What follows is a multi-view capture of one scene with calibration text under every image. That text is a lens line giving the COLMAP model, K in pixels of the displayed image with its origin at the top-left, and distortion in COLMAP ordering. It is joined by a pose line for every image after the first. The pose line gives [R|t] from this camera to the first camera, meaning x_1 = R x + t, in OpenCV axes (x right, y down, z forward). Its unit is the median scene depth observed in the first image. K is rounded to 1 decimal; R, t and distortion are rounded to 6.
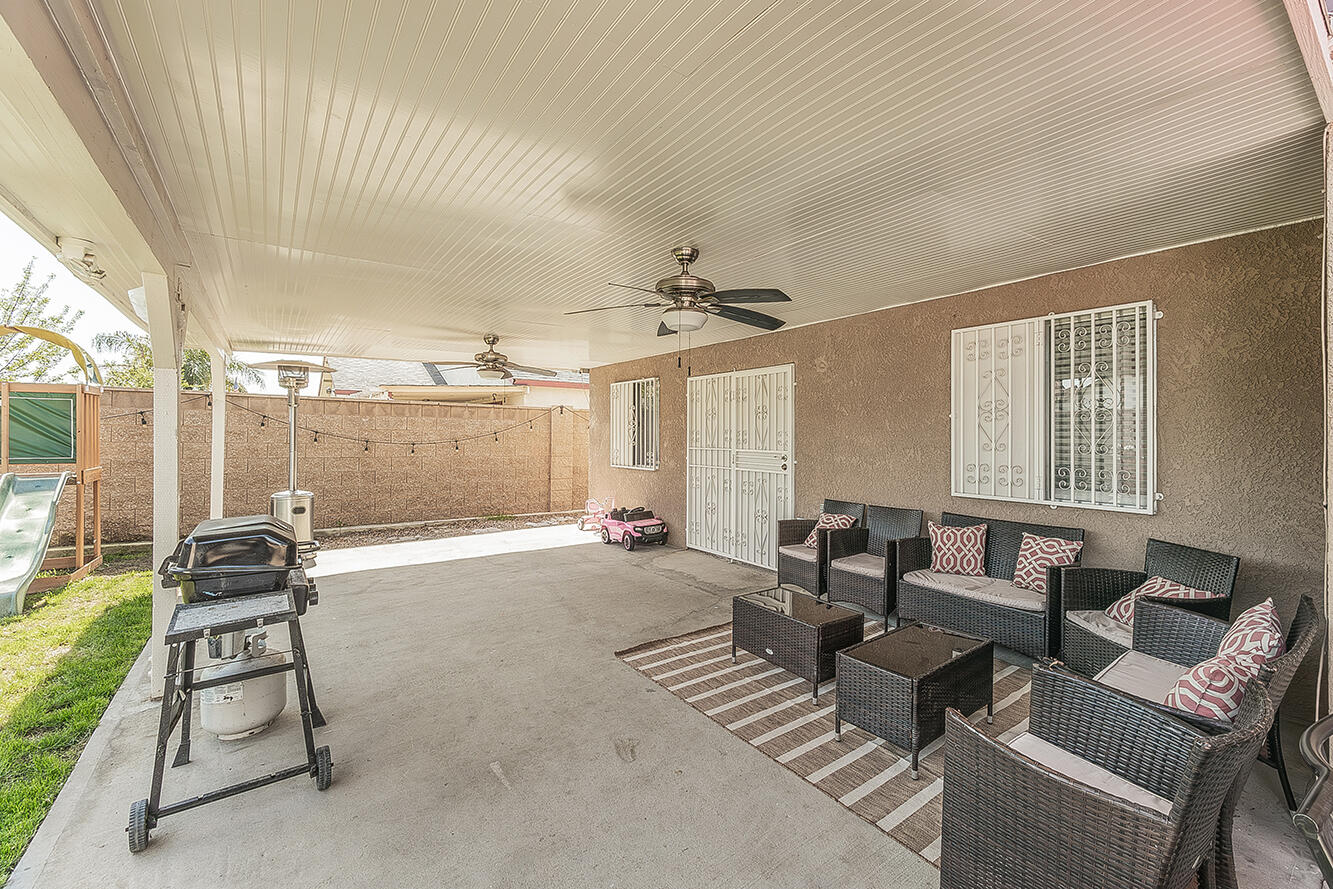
lens RADIAL K [[560.9, 0, 713.4], [0, 560.9, 436.5], [0, 0, 1]] dist [0.004327, 0.001274]
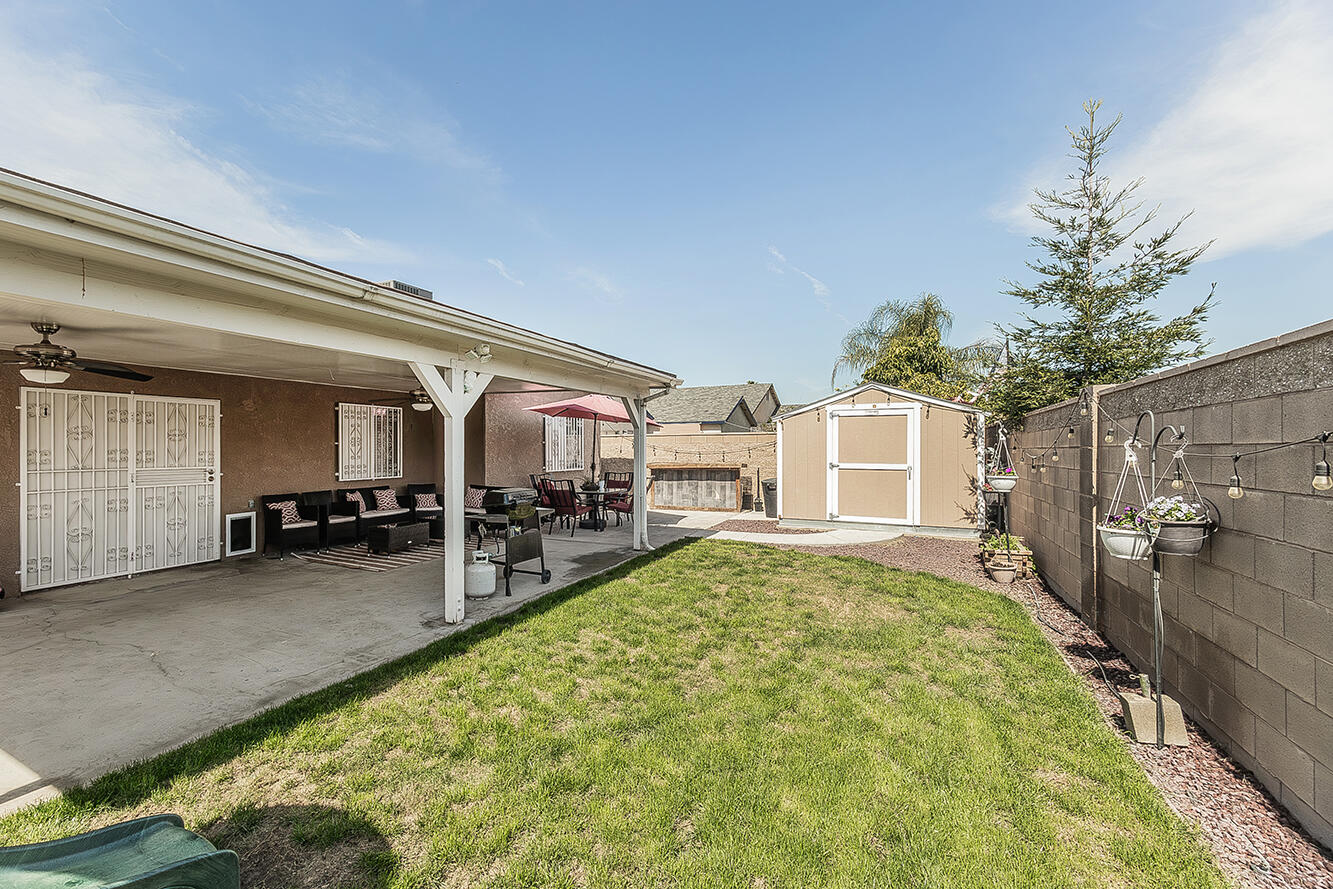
lens RADIAL K [[560.9, 0, 622.3], [0, 560.9, 449.9], [0, 0, 1]] dist [0.004327, 0.001274]
pose [[-0.414241, -0.007784, 0.910134, -1.395160], [0.002042, 0.999953, 0.009481, -0.021662], [-0.910165, 0.005786, -0.414206, 0.648463]]
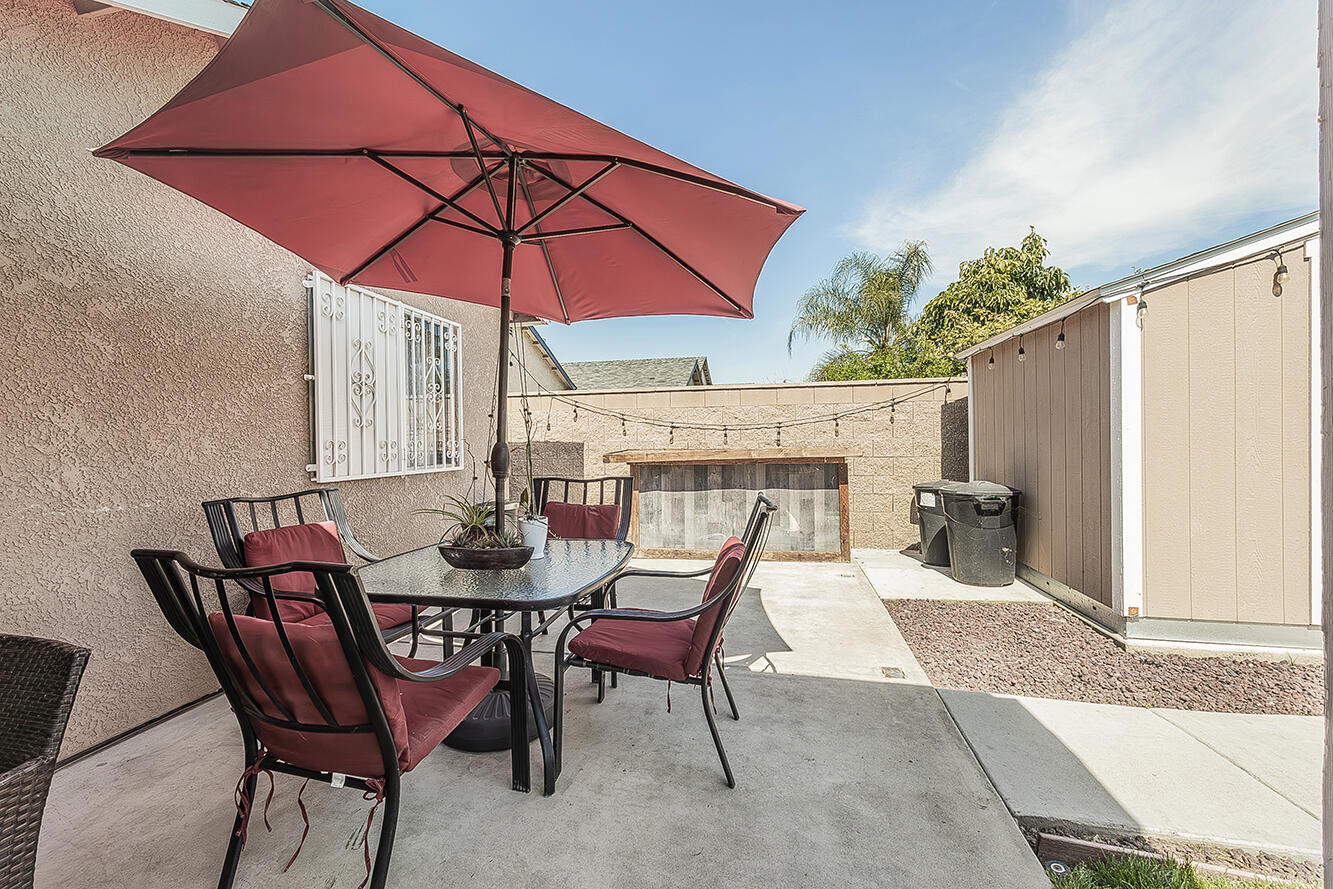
lens RADIAL K [[560.9, 0, 646.5], [0, 560.9, 440.5], [0, 0, 1]] dist [0.004327, 0.001274]
pose [[-0.618645, 0.000606, 0.785671, -0.101232], [0.010693, 0.999914, 0.007649, 0.032370], [-0.785598, 0.013134, -0.618598, 0.156082]]
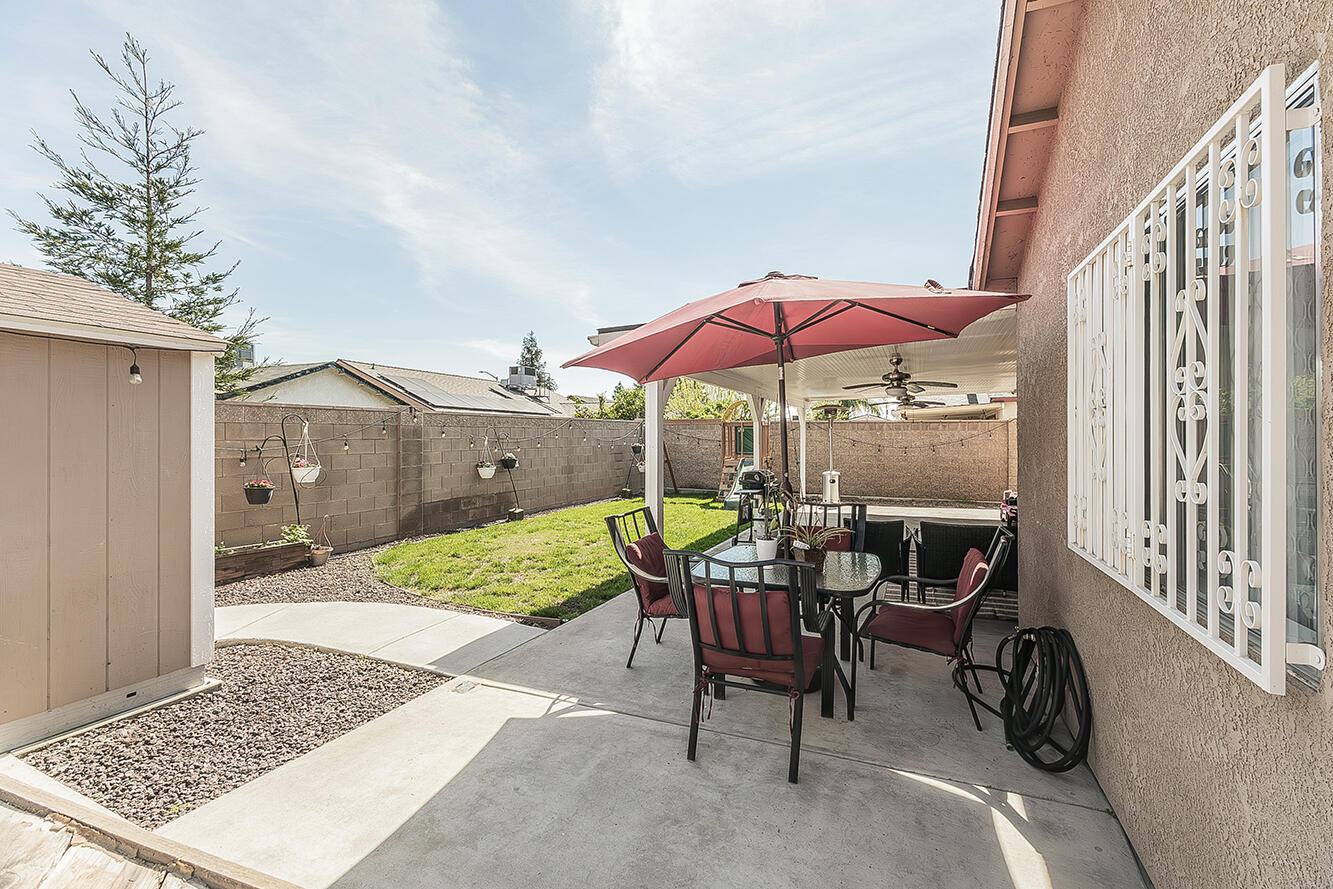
lens RADIAL K [[560.9, 0, 671.9], [0, 560.9, 441.2], [0, 0, 1]] dist [0.004327, 0.001274]
pose [[0.454923, -0.003718, -0.890523, 0.786723], [0.004544, 0.999988, -0.001854, -0.007799], [0.890519, -0.003203, 0.454934, -0.406474]]
